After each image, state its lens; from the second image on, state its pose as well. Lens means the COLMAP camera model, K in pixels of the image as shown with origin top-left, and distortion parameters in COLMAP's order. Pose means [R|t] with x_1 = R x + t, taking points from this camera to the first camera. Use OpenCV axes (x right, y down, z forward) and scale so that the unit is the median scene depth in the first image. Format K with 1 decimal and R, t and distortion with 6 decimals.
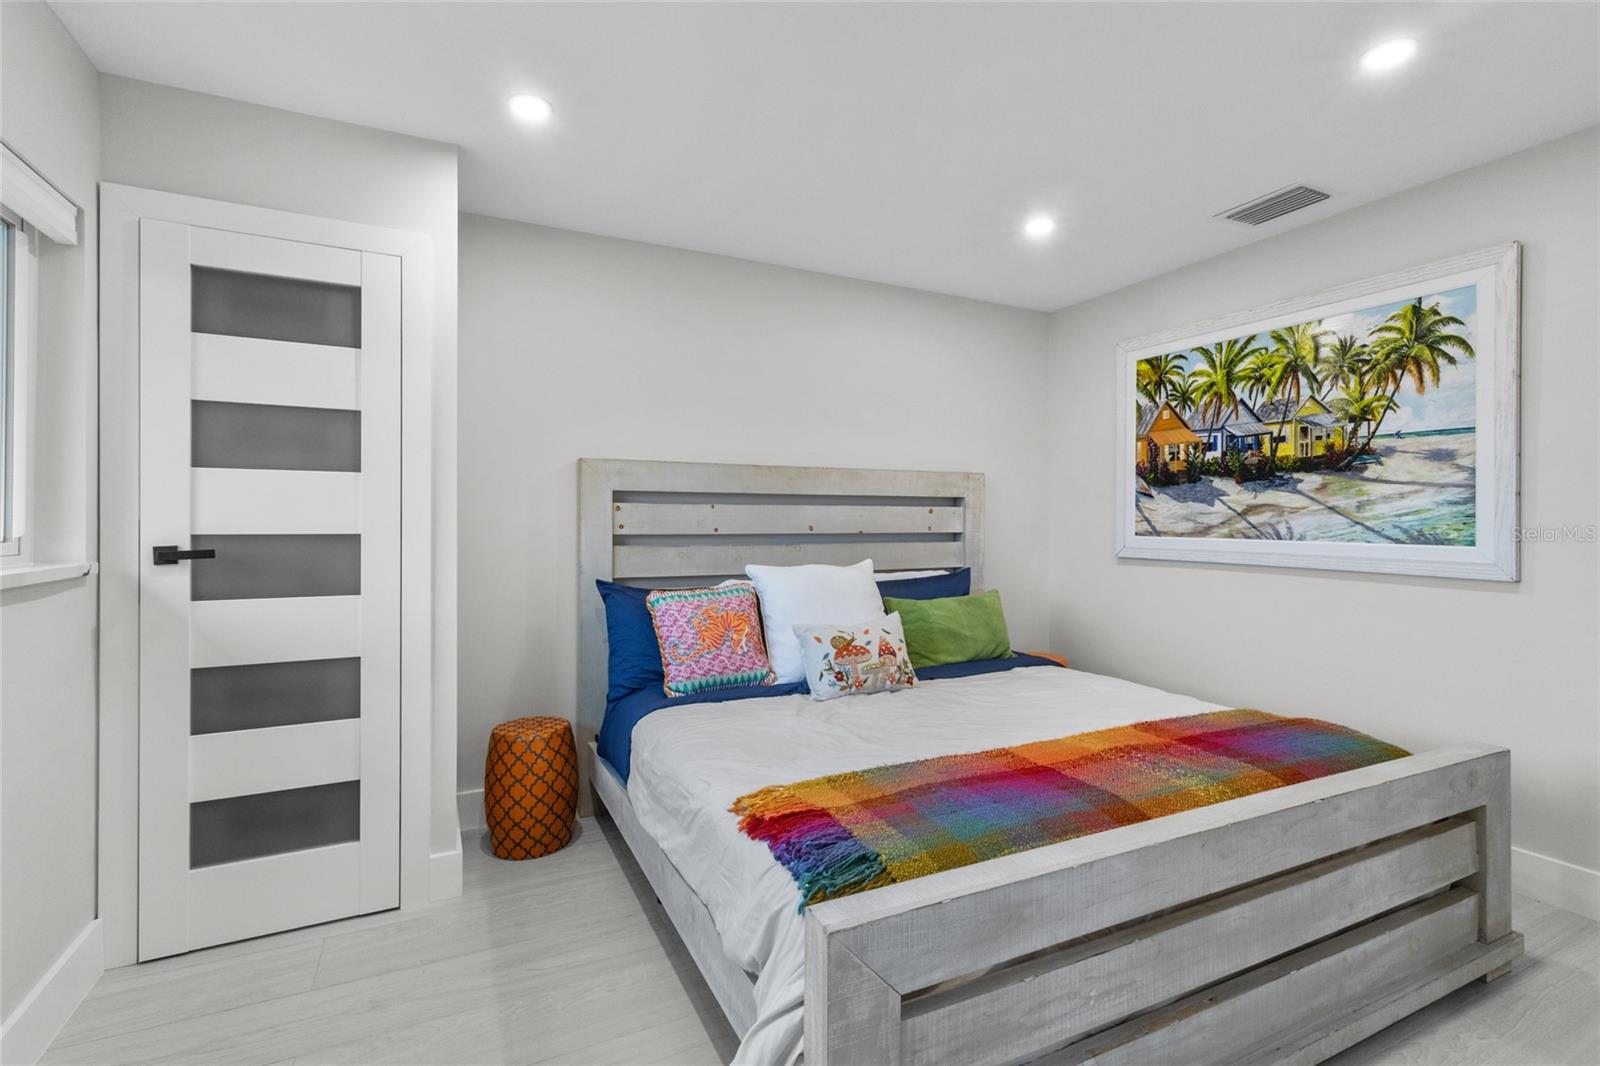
lens RADIAL K [[735.4, 0, 800.0], [0, 735.4, 533.0], [0, 0, 1]] dist [0.004335, 0.000733]
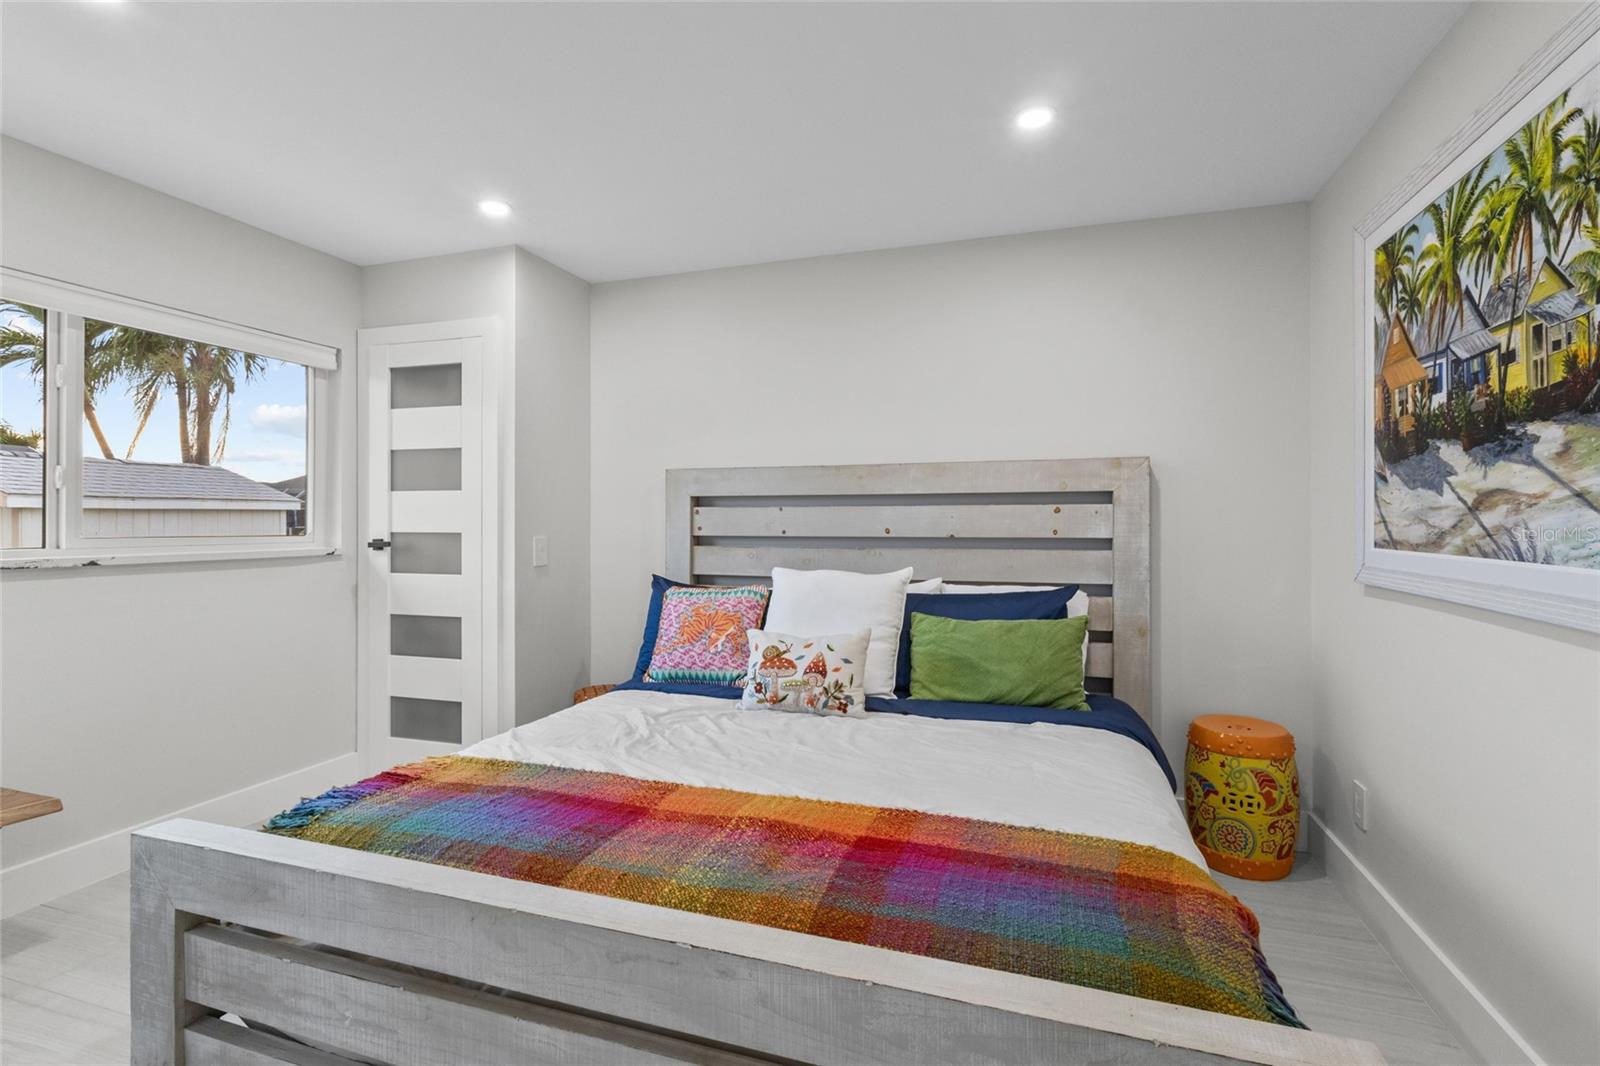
lens RADIAL K [[733.5, 0, 794.5], [0, 733.5, 528.1], [0, 0, 1]] dist [0.006974, -0.000271]
pose [[0.715282, 0.003993, -0.698825, 0.653749], [-0.009752, 0.999943, -0.004268, -0.005966], [0.698768, 0.009868, 0.715280, 0.312648]]
